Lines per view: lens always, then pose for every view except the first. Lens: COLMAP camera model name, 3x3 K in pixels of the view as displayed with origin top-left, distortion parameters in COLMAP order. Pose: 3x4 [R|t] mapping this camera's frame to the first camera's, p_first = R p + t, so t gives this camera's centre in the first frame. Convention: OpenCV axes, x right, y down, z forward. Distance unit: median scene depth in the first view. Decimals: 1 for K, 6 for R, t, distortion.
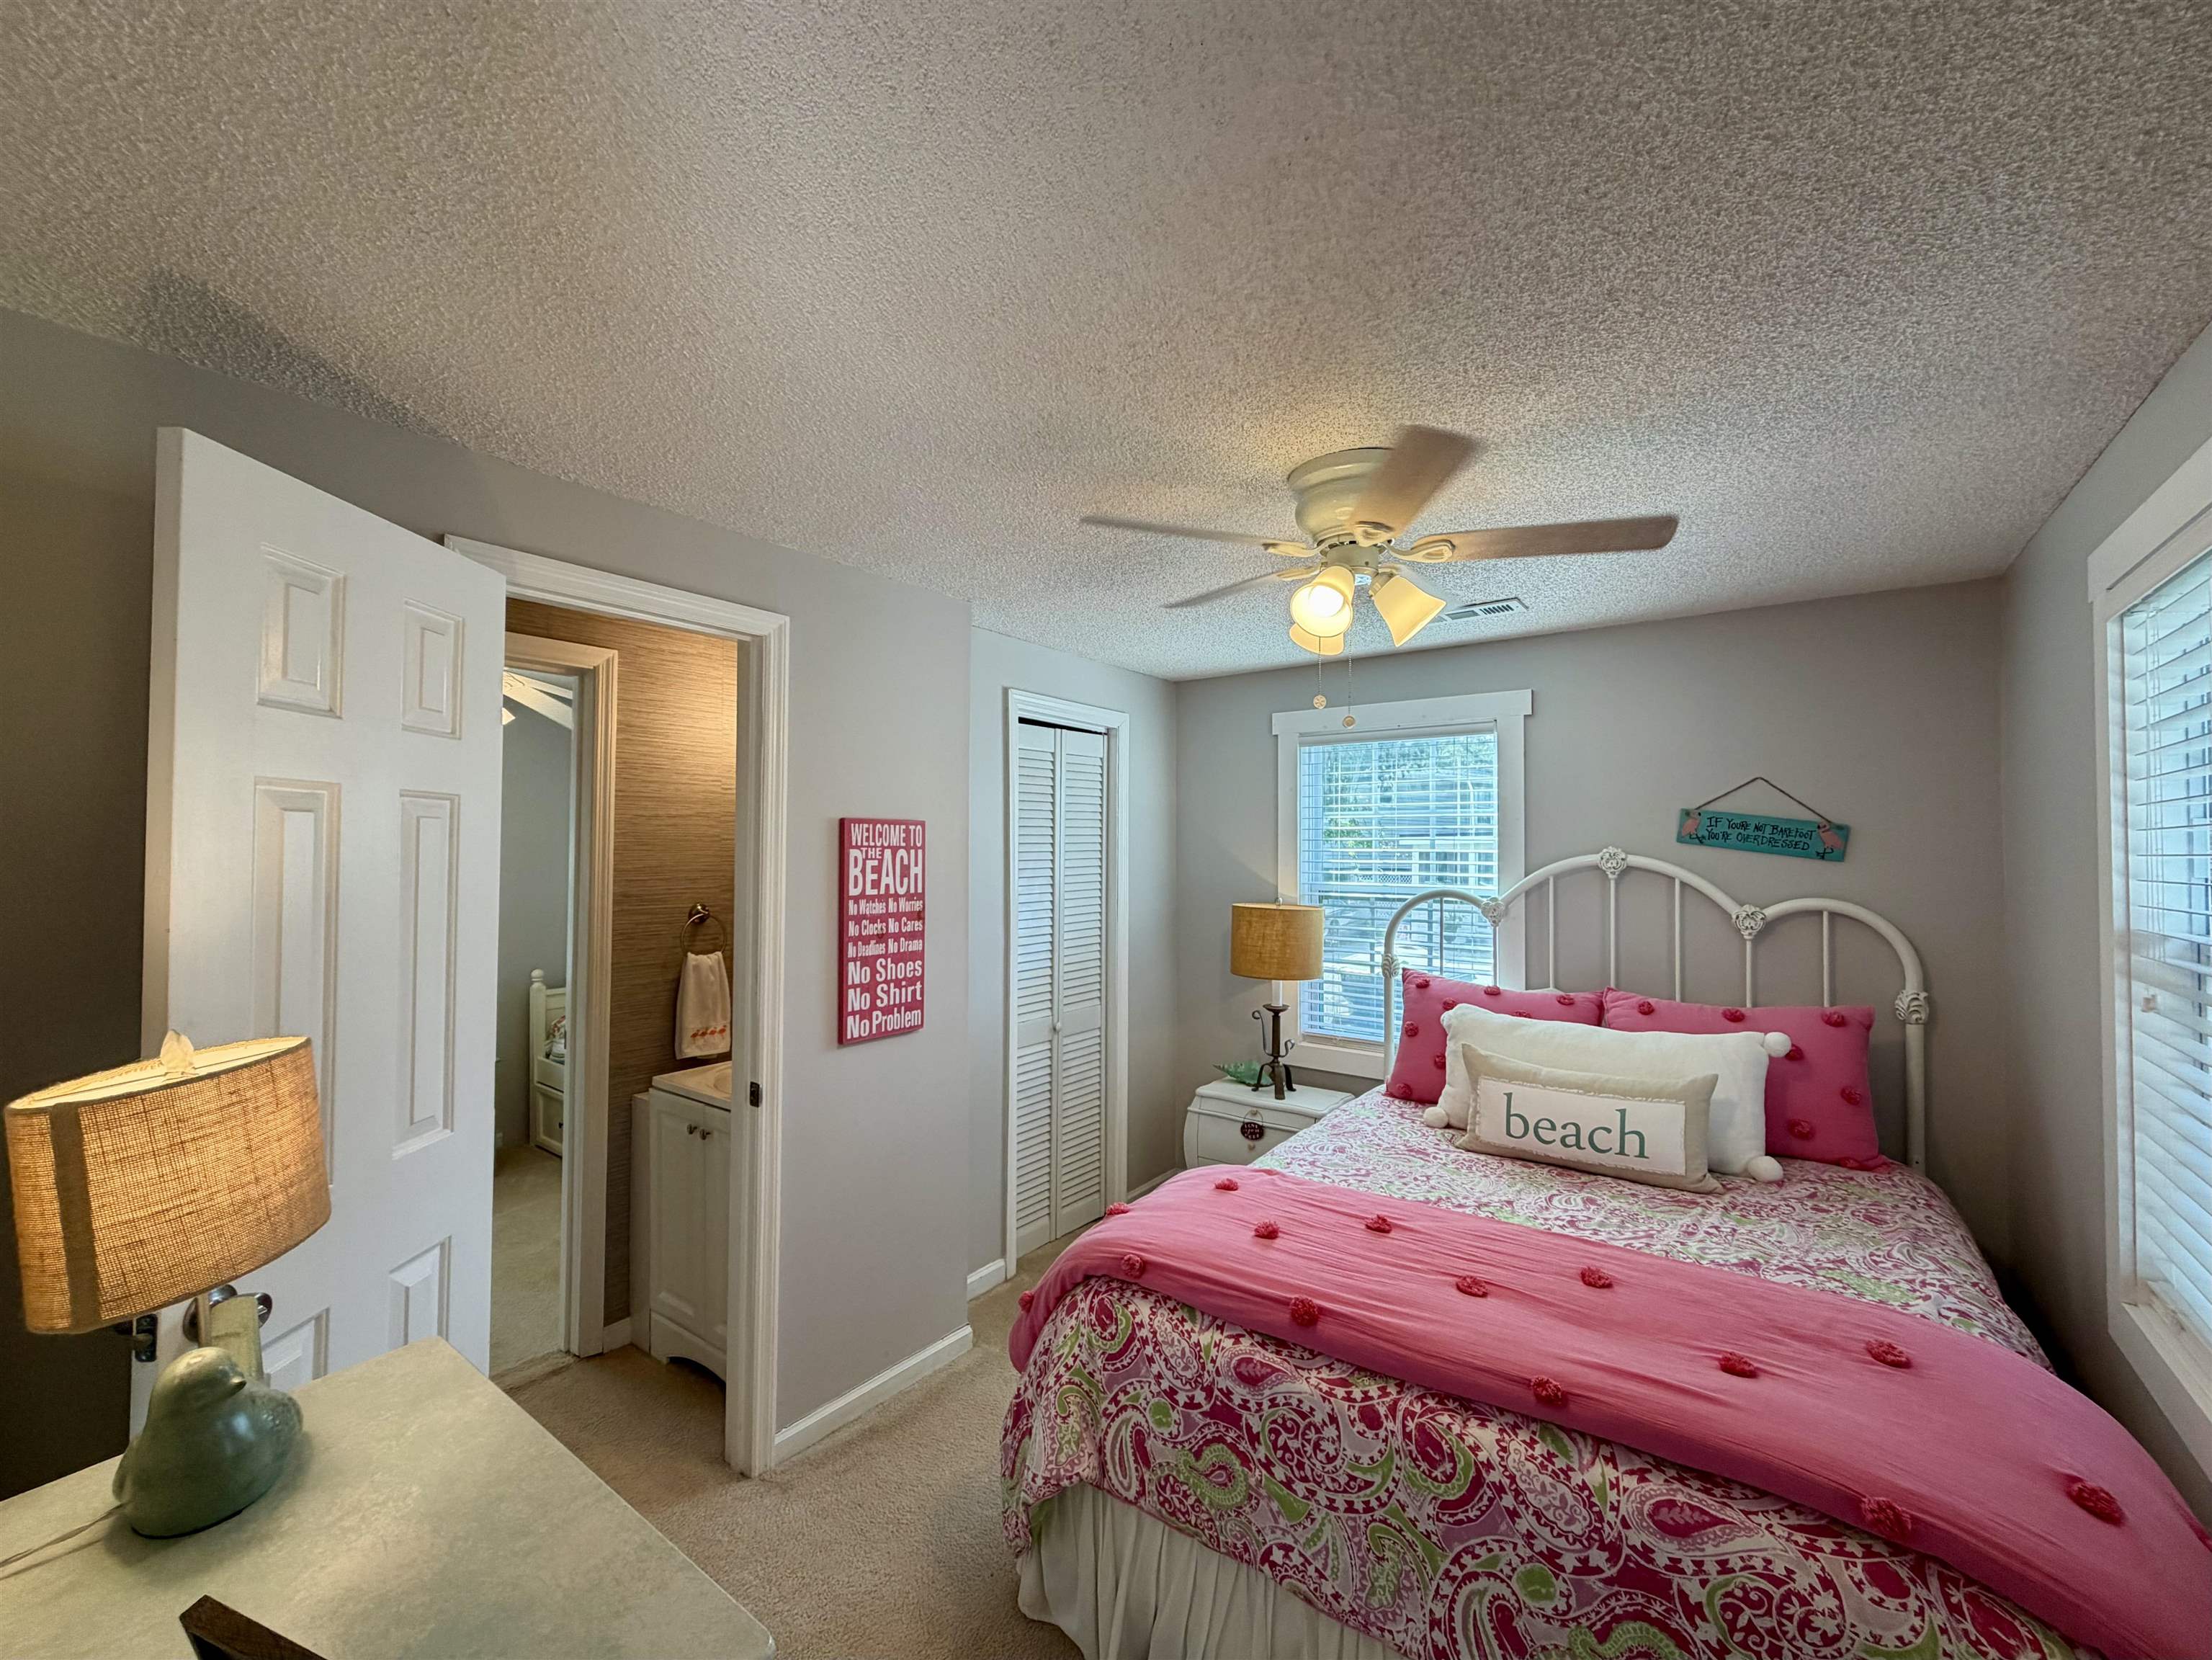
lens RADIAL K [[873.0, 0, 1098.2], [0, 873.0, 834.7], [0, 0, 1]] dist [0.001896, -0.000367]
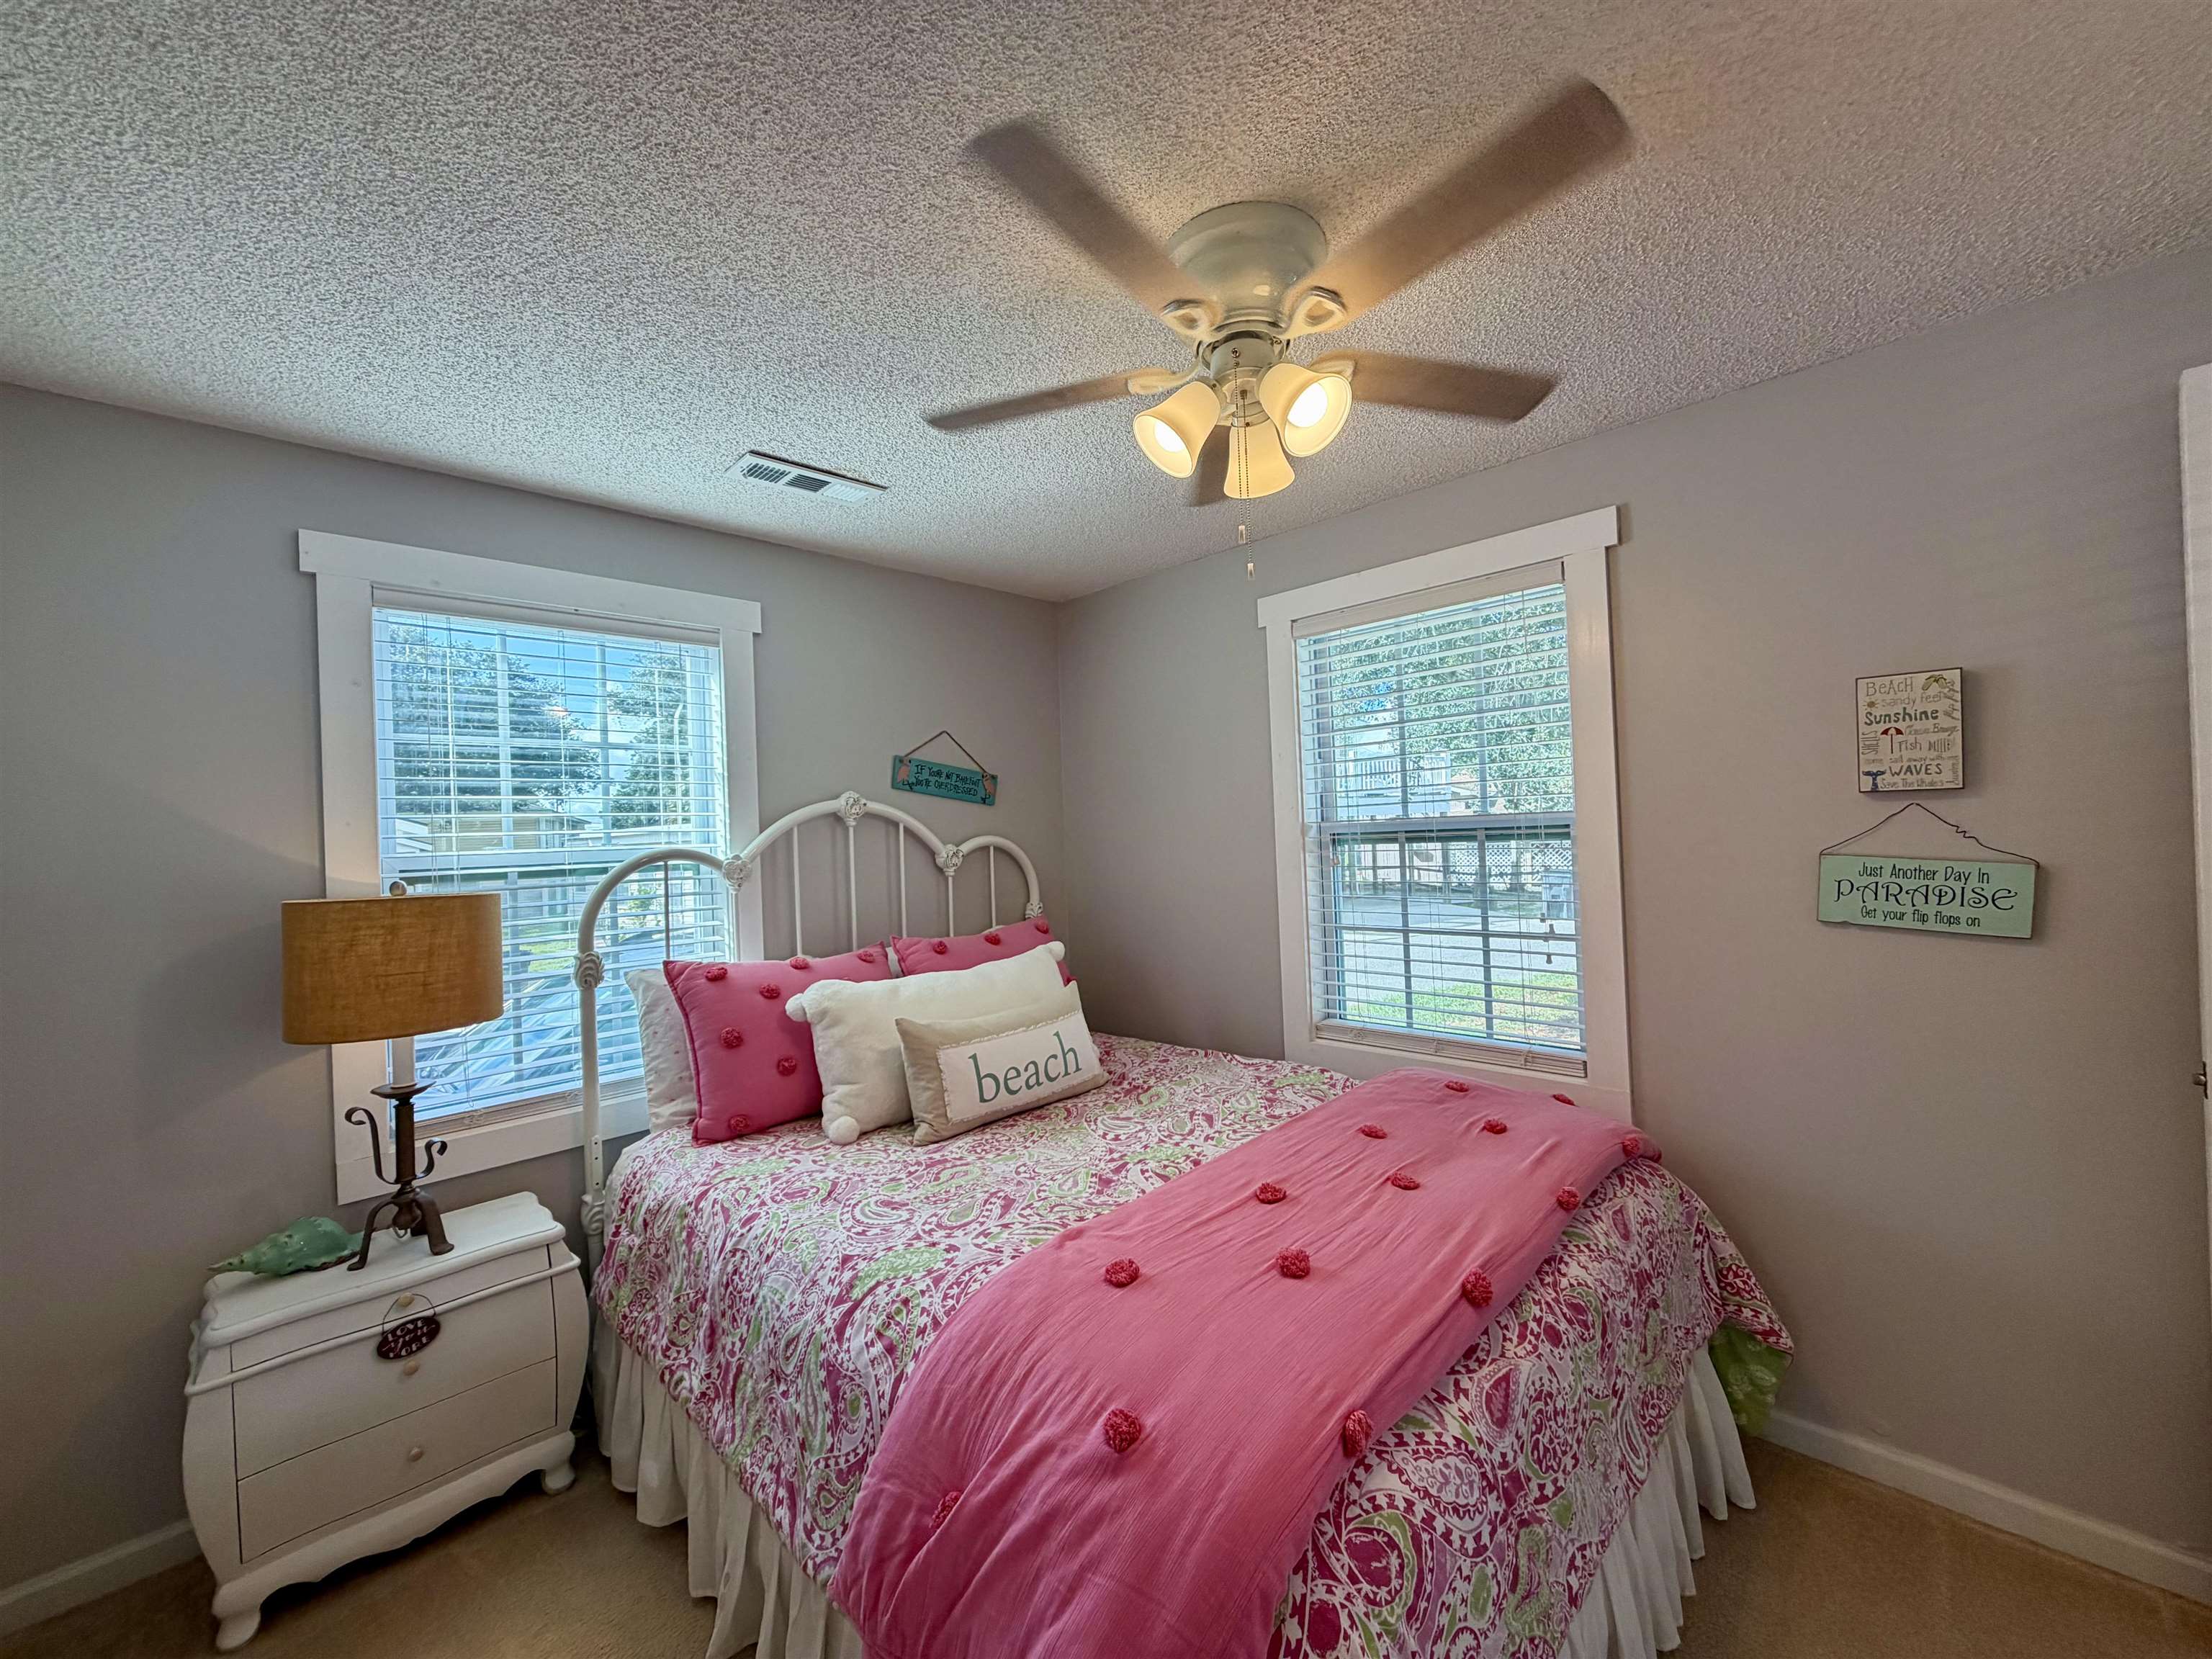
lens RADIAL K [[872.9, 0, 1098.2], [0, 872.9, 834.2], [0, 0, 1]] dist [0.001896, -0.000367]
pose [[0.157849, -0.011943, 0.987391, -0.376439], [0.019644, 0.999767, 0.008952, 0.071488], [-0.987268, 0.017983, 0.158047, 0.751887]]
